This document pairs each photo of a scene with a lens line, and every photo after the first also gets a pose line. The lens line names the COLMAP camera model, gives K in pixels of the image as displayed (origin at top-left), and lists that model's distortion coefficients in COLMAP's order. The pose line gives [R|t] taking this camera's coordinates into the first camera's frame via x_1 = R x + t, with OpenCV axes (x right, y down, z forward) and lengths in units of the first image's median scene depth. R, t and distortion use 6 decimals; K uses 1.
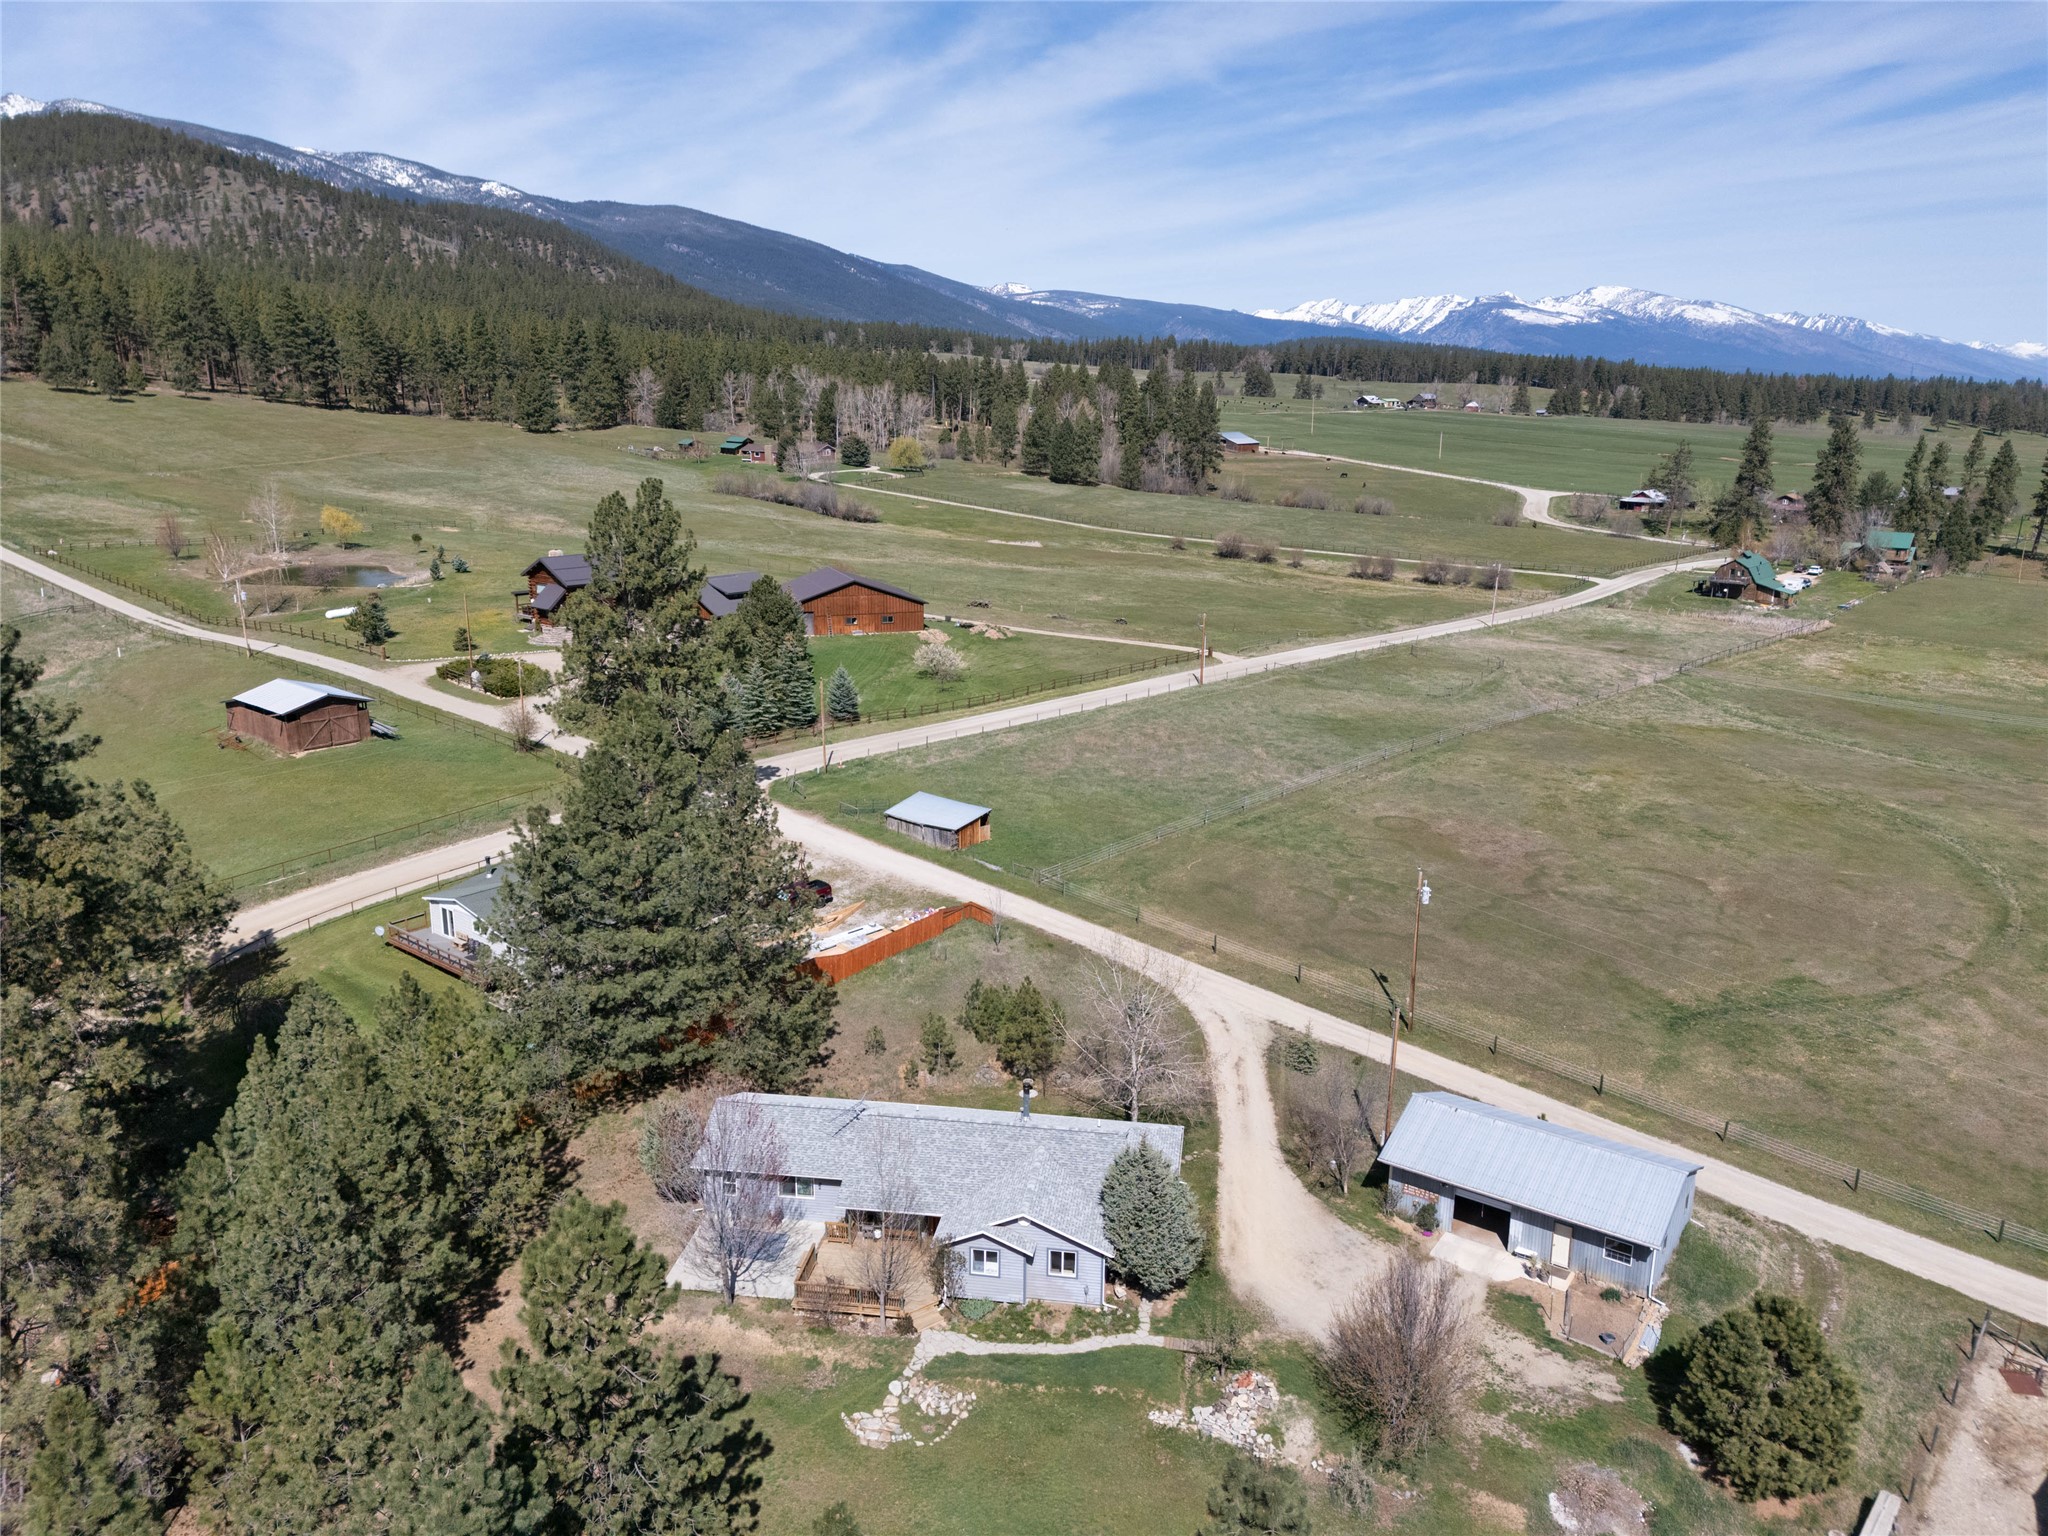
lens RADIAL K [[1498.5, 0, 1023.6], [0, 1498.5, 772.1], [0, 0, 1]] dist [0.075922, -0.077167]
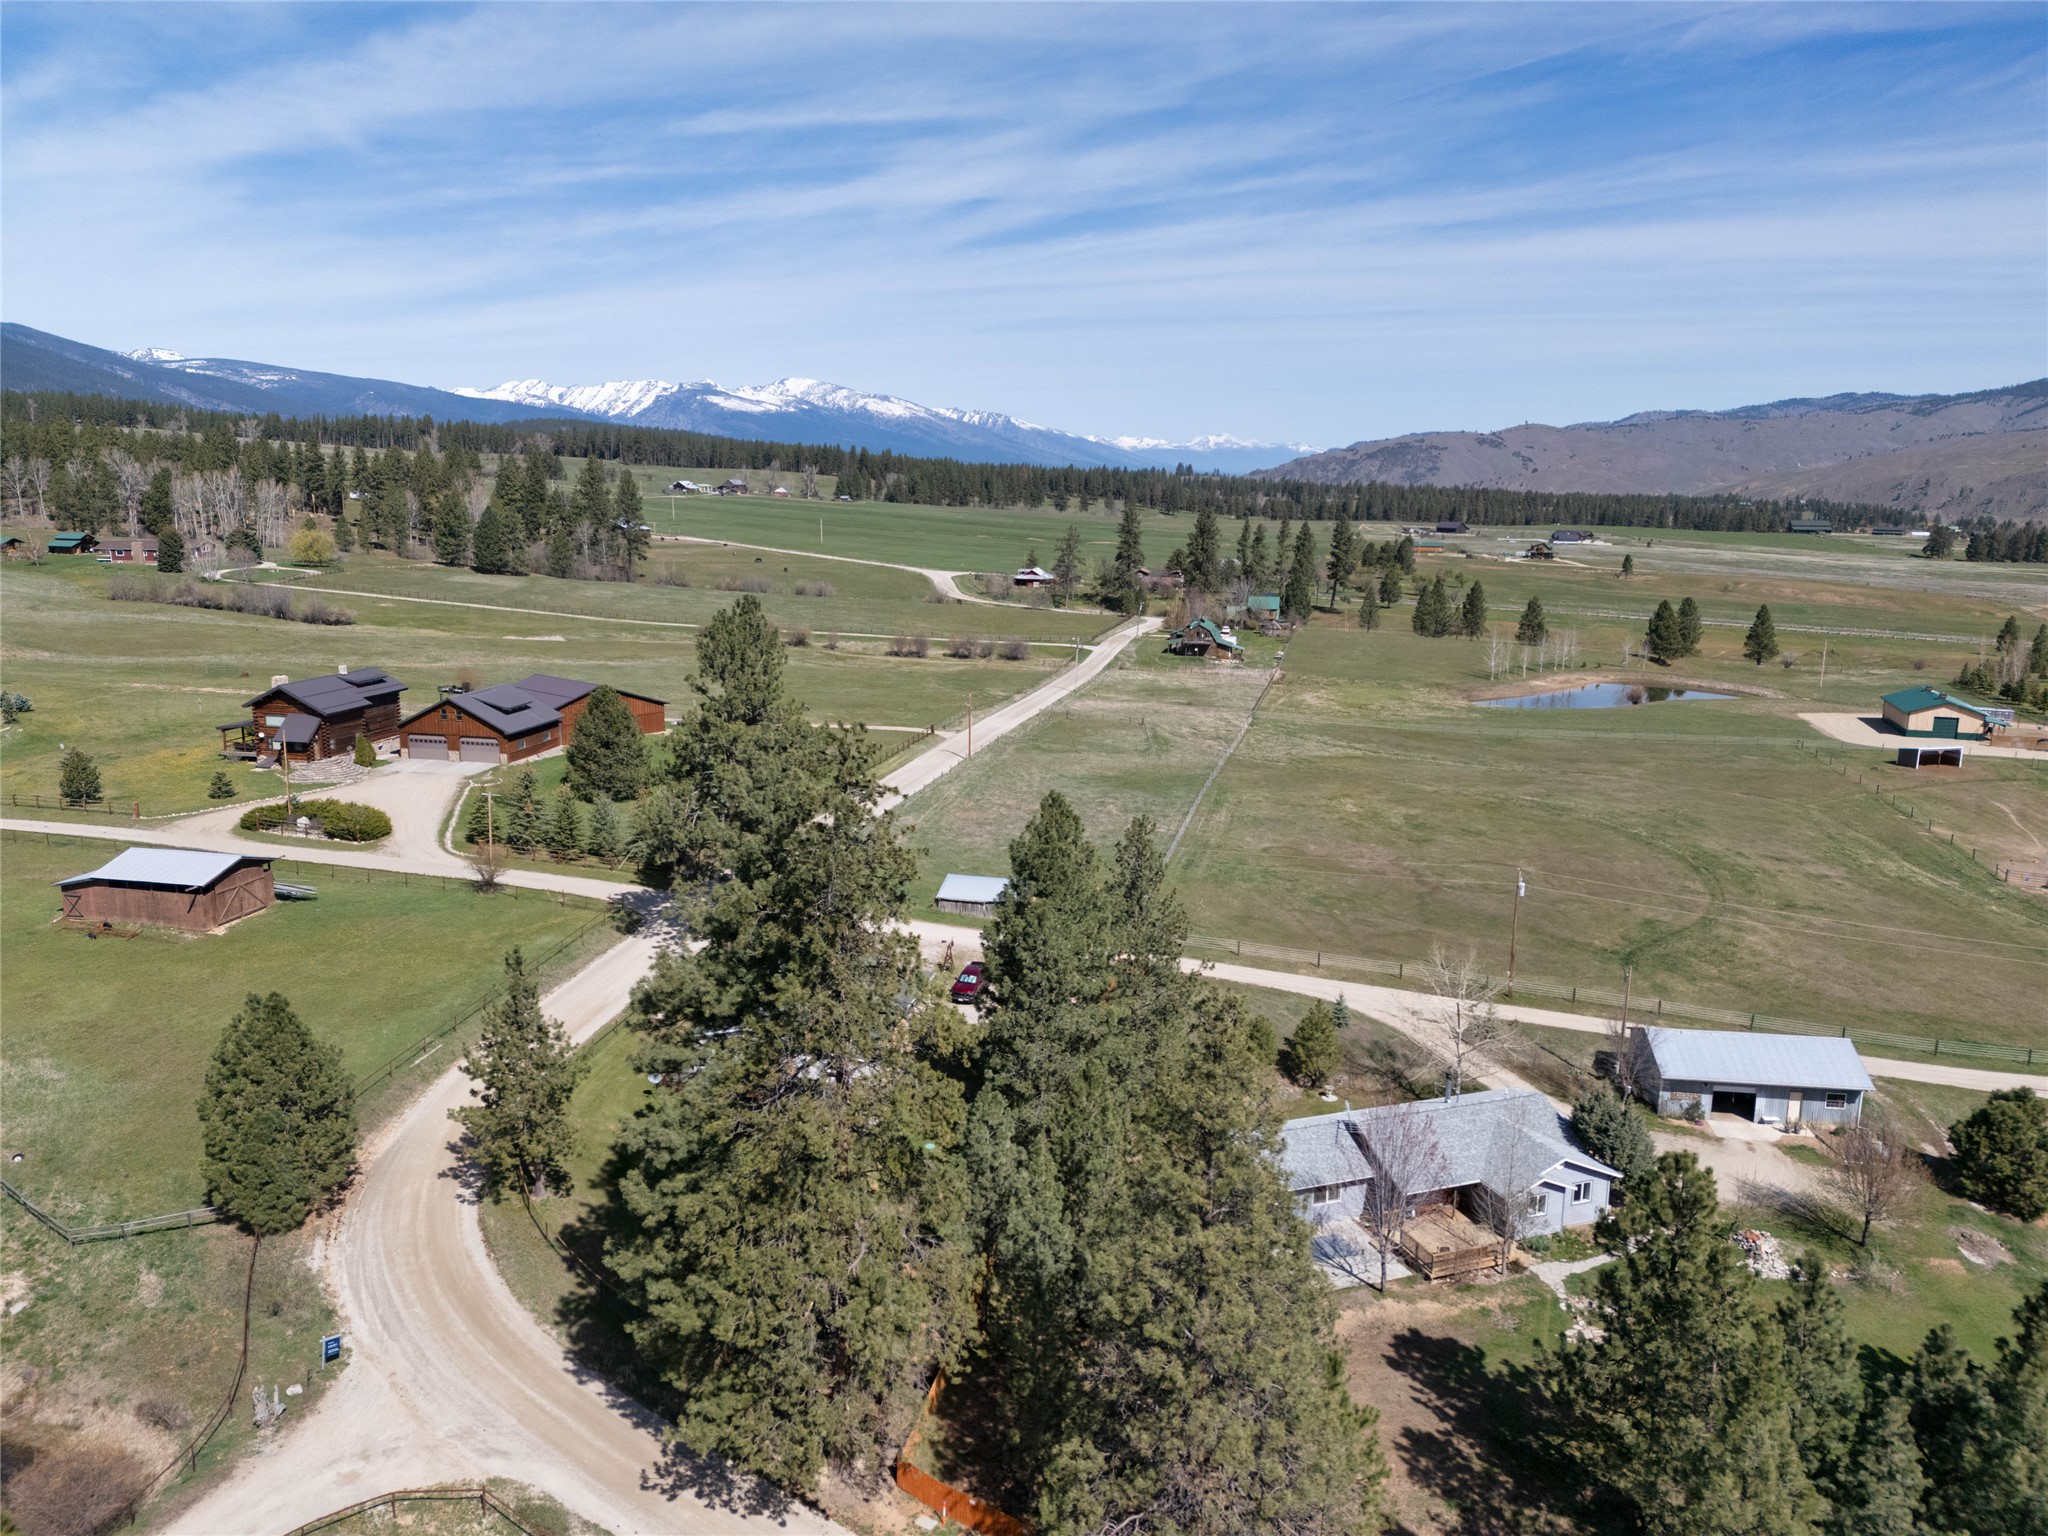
lens RADIAL K [[1498.5, 0, 1026.9], [0, 1498.5, 777.2], [0, 0, 1]] dist [0.075922, -0.077167]
pose [[0.876749, -0.096381, 0.471192, -0.229821], [0.118726, 0.992767, -0.017847, -0.013428], [-0.466063, 0.071590, 0.881850, 0.015173]]
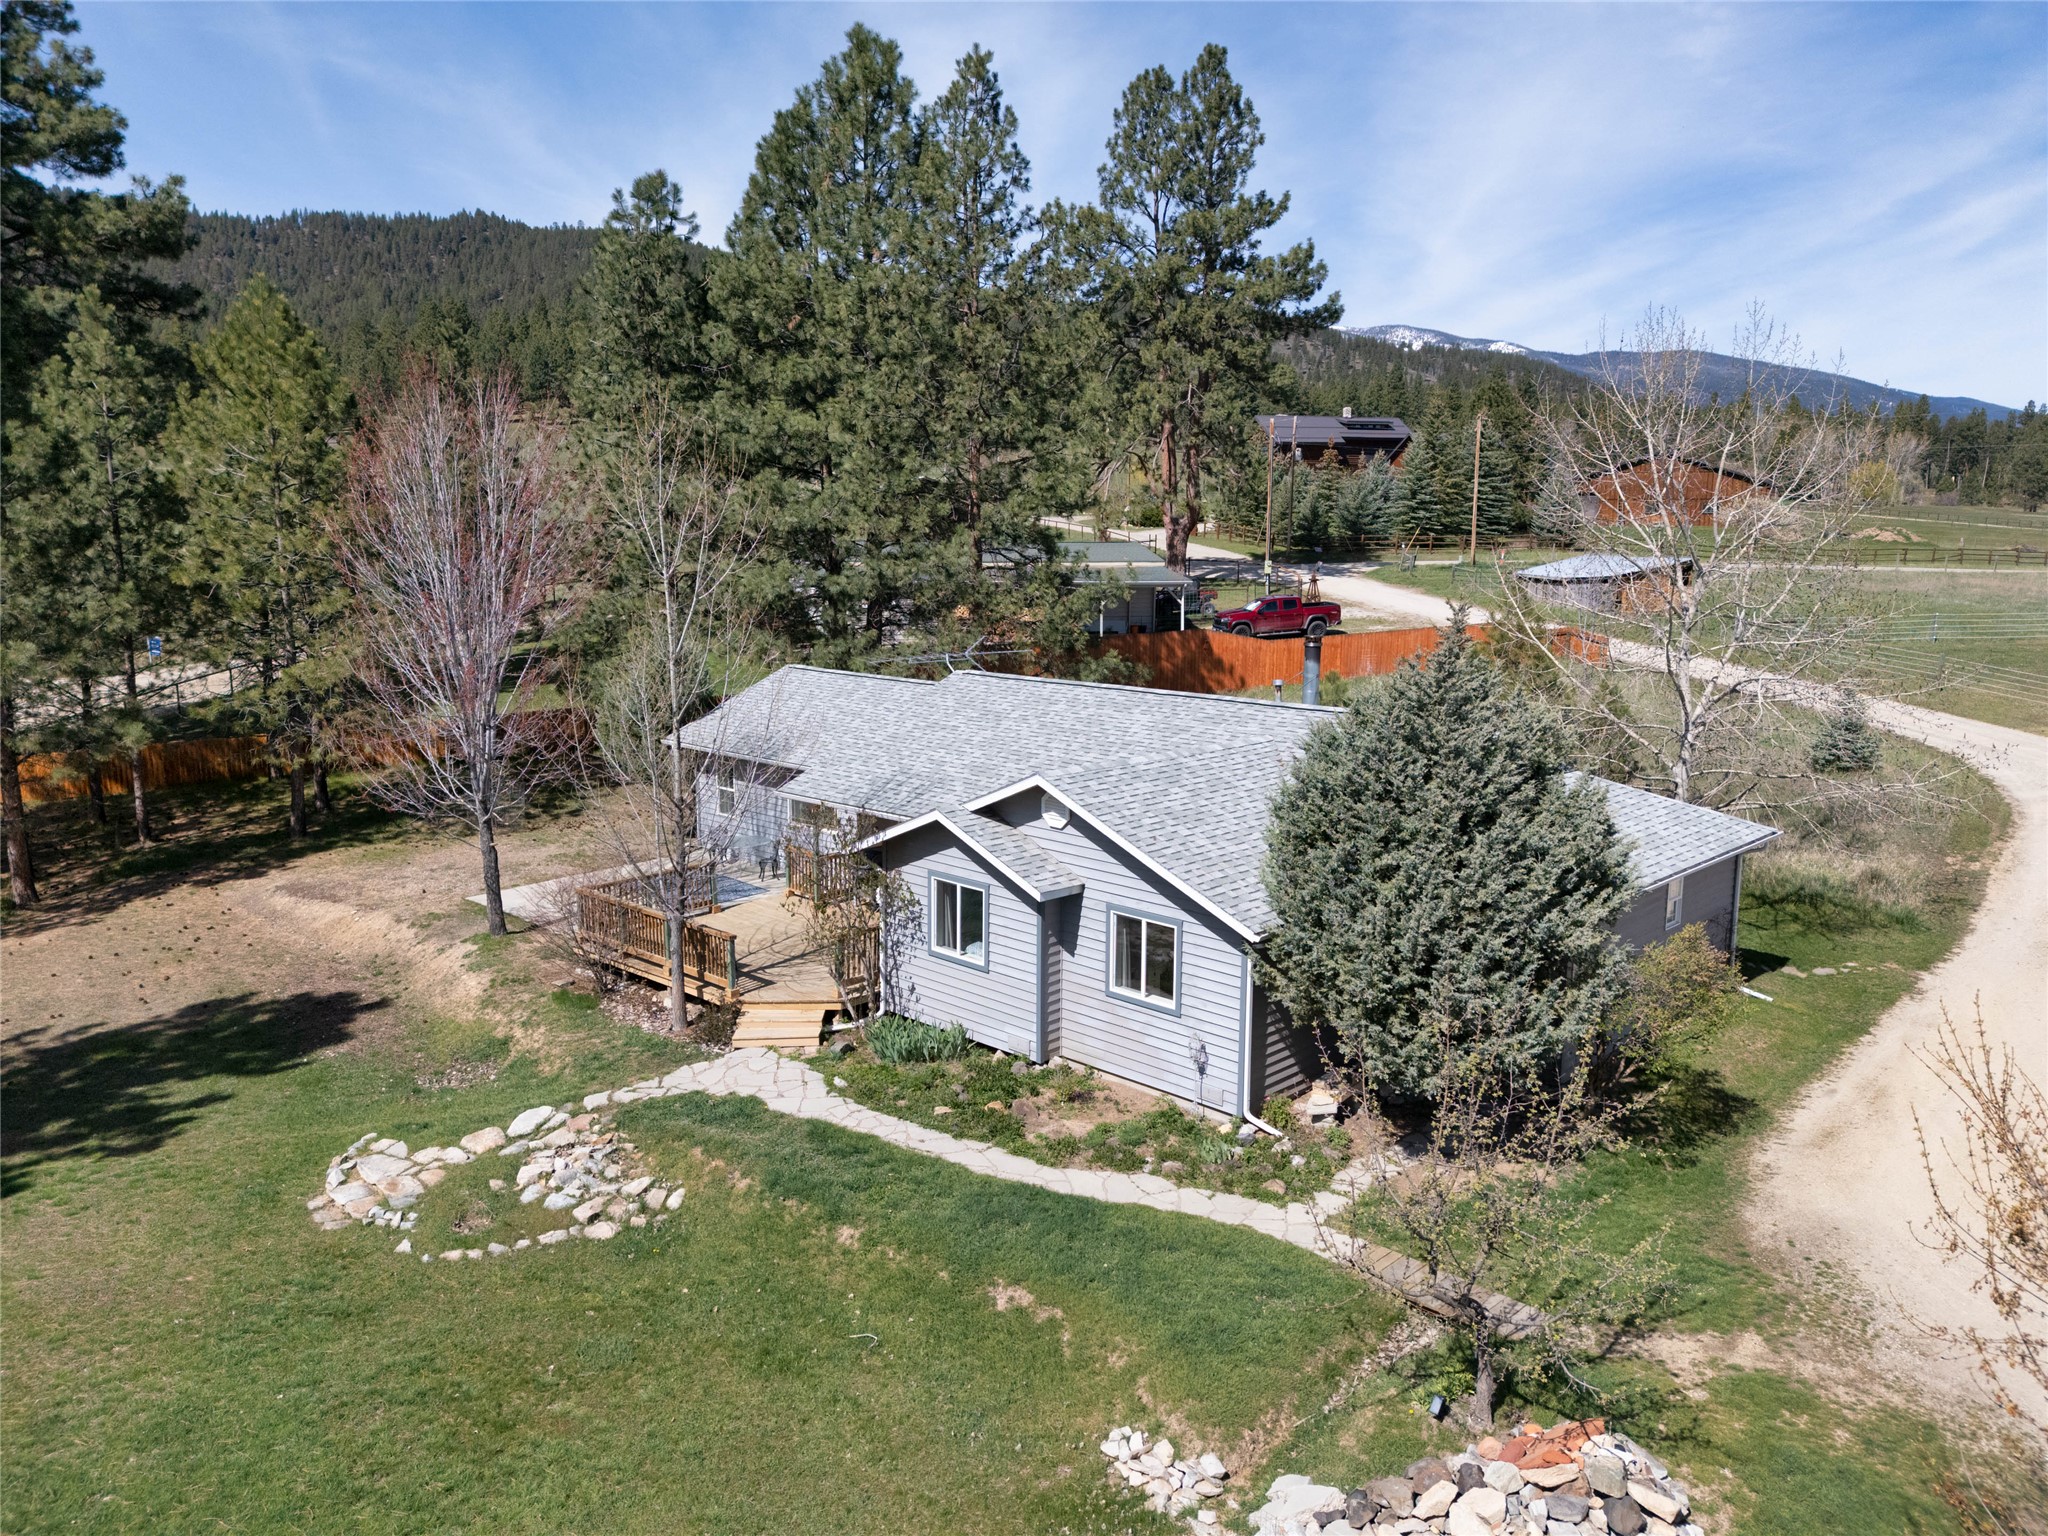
lens RADIAL K [[1498.5, 0, 1024.1], [0, 1498.5, 763.5], [0, 0, 1]] dist [0.075922, -0.077167]
pose [[0.816262, 0.090145, -0.570605, 0.044678], [-0.147980, 0.987421, -0.055696, 0.073486], [0.558407, 0.129901, 0.819334, 0.171835]]
